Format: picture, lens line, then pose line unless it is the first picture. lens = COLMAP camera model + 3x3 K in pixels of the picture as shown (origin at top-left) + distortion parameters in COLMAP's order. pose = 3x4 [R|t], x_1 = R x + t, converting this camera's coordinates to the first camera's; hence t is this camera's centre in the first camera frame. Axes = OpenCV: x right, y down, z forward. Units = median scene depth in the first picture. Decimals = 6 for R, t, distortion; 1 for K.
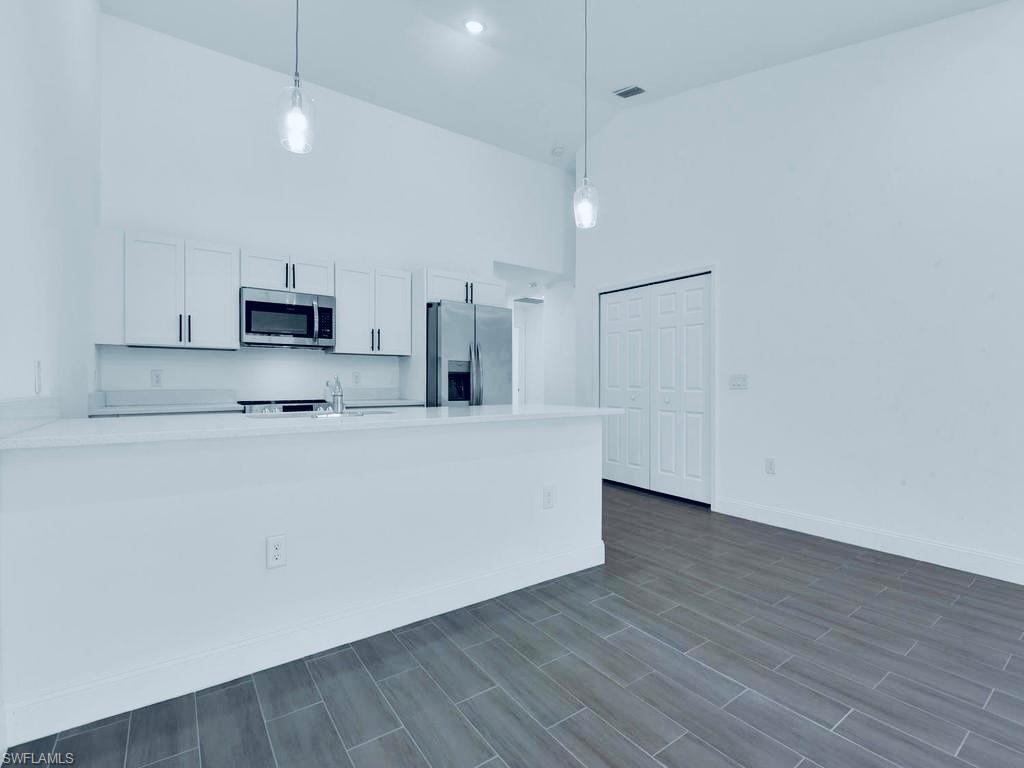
lens RADIAL K [[485.4, 0, 508.9], [0, 485.4, 380.5], [0, 0, 1]] dist [-0.018943, 0.000140]
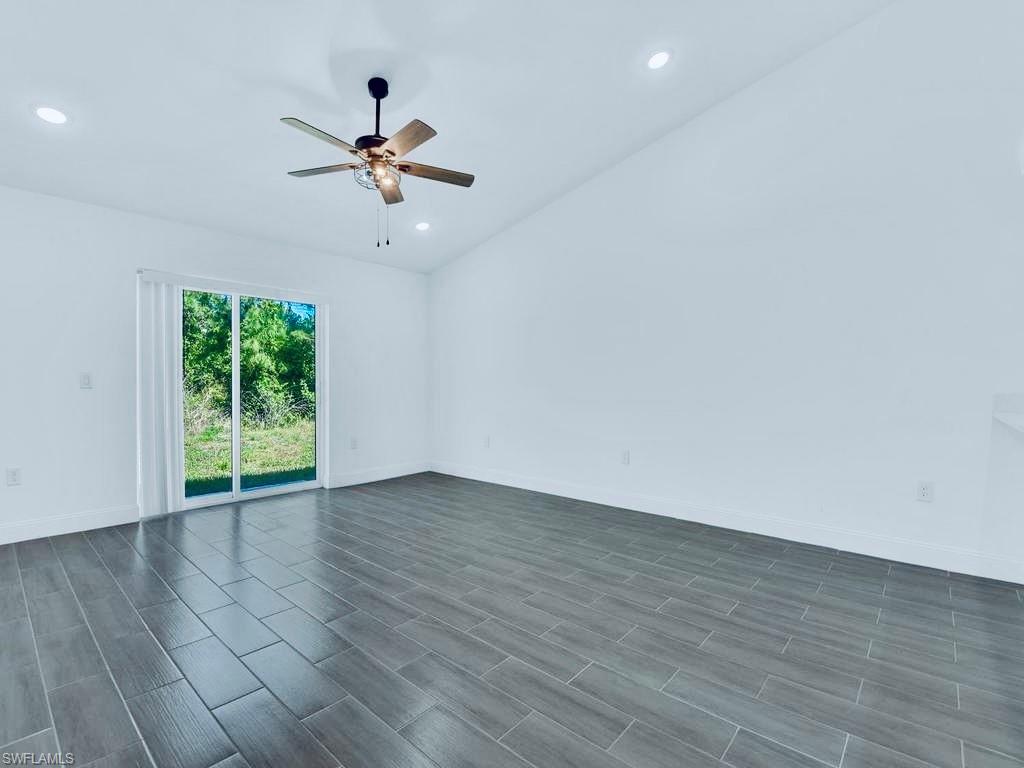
lens RADIAL K [[473.2, 0, 514.5], [0, 473.2, 385.2], [0, 0, 1]] dist [-0.023716, -0.000324]
pose [[-0.976798, 0.001395, -0.214159, 0.918712], [-0.001953, 0.999879, 0.015420, -0.000573], [0.214155, 0.015481, -0.976677, 1.718200]]
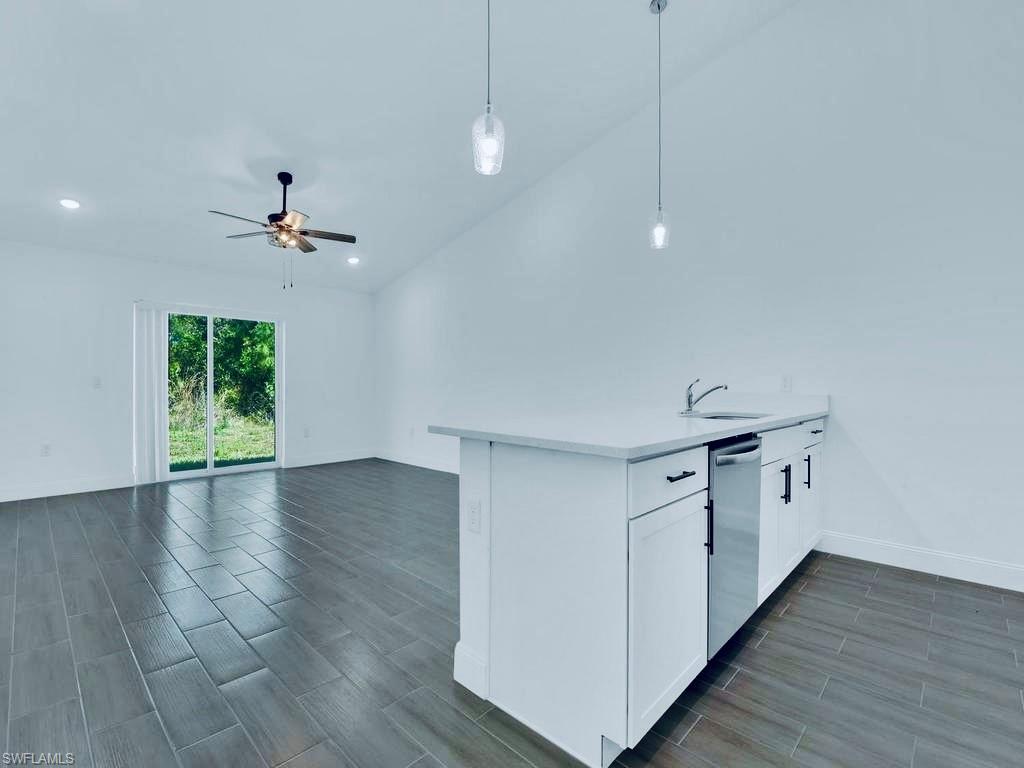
lens RADIAL K [[485.4, 0, 508.9], [0, 485.4, 380.5], [0, 0, 1]] dist [-0.018943, 0.000140]
pose [[-0.989012, -0.000865, -0.147834, 0.320651], [-0.001200, 0.999997, 0.002177, -0.002935], [0.147832, 0.002330, -0.989010, 2.506648]]
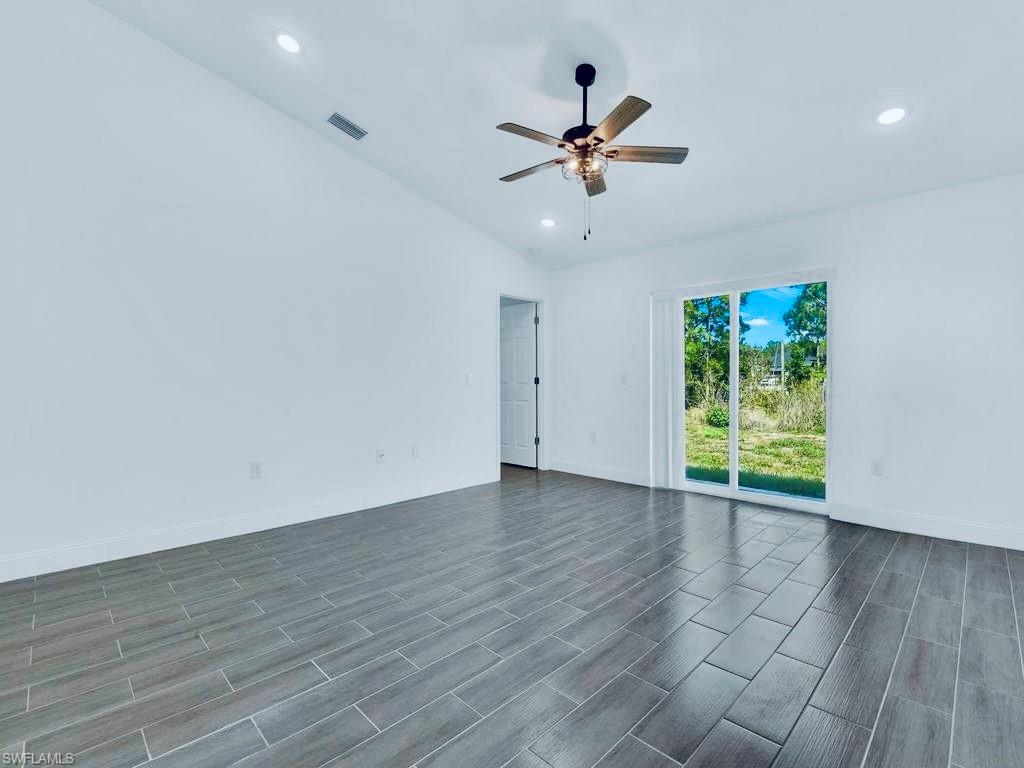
lens RADIAL K [[473.2, 0, 514.5], [0, 473.2, 385.2], [0, 0, 1]] dist [-0.023716, -0.000324]
pose [[-0.167800, -0.016382, 0.985685, -0.409675], [0.006996, 0.999817, 0.017808, -0.000746], [-0.985796, 0.009884, -0.167654, 0.596062]]
